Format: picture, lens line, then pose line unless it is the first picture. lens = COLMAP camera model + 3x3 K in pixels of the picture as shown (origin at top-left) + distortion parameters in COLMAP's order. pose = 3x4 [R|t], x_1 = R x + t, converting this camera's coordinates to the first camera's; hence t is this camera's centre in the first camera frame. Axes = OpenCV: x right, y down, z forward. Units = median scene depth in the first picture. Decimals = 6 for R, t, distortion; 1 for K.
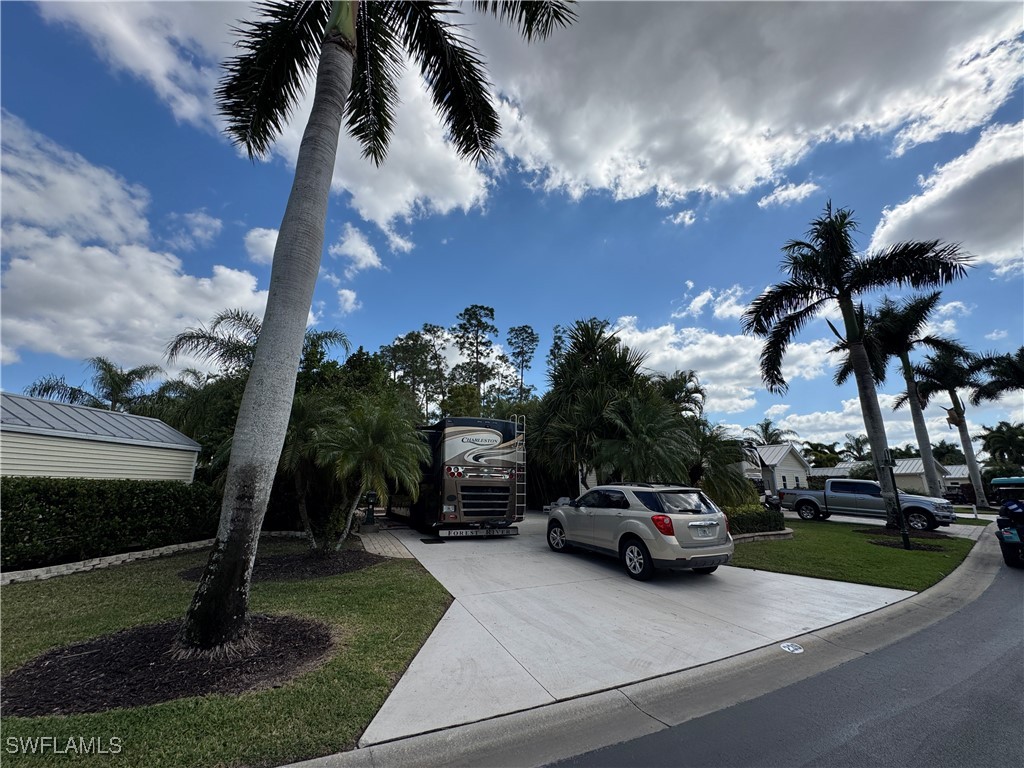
lens RADIAL K [[411.4, 0, 510.4], [0, 411.4, 385.6], [0, 0, 1]] dist [-0.003291, -0.000478]
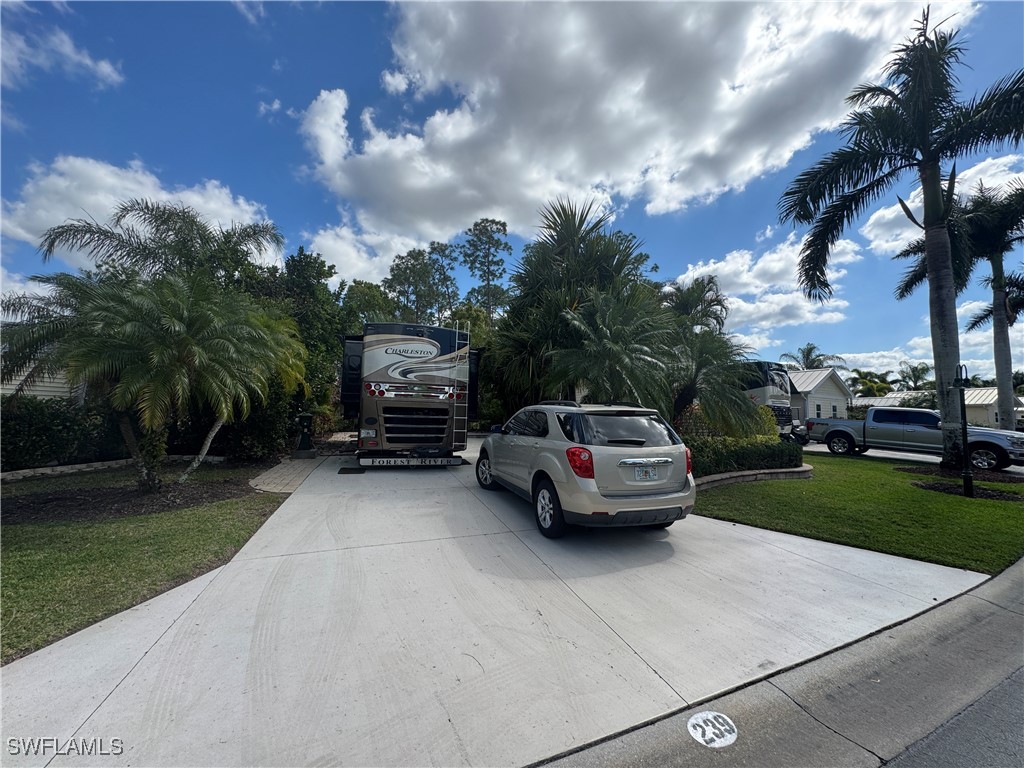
lens RADIAL K [[408.8, 0, 509.1], [0, 408.8, 384.6], [0, 0, 1]] dist [-0.002215, 0.000039]
pose [[0.996394, 0.006104, -0.084630, 0.126078], [0.008086, 0.986039, 0.166319, 0.044046], [0.084463, -0.166404, 0.982434, 0.150580]]
